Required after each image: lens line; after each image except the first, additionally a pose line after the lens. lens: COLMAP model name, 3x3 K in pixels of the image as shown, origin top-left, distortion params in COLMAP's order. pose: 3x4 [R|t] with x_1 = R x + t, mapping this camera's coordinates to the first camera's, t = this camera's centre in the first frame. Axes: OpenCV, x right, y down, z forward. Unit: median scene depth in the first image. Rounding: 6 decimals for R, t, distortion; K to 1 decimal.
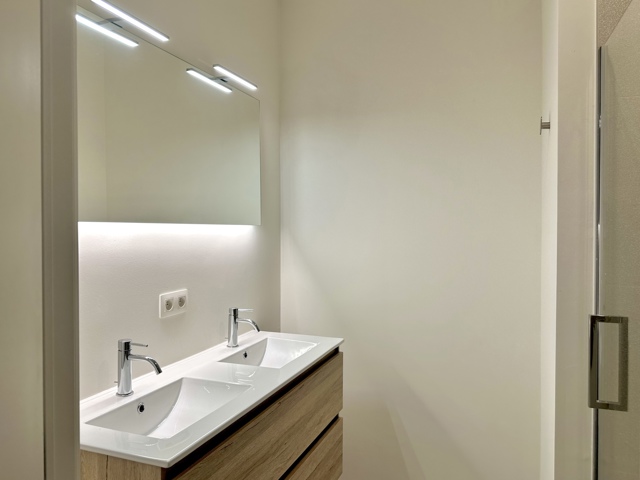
lens RADIAL K [[446.1, 0, 320.0], [0, 446.1, 238.7], [0, 0, 1]] dist [0.044299, -0.069468]
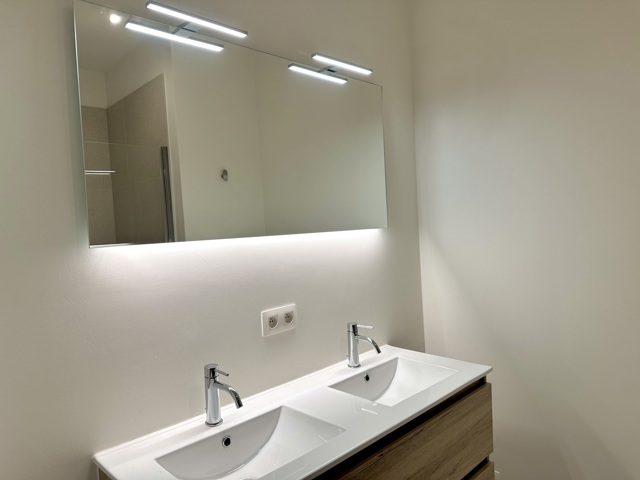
lens RADIAL K [[446.1, 0, 315.8], [0, 446.1, 233.6], [0, 0, 1]] dist [0.044299, -0.069468]
pose [[0.920480, -0.032231, -0.389459, 0.105099], [0.035212, 0.999380, 0.000518, -0.031230], [0.389201, -0.014191, 0.921044, 0.171834]]
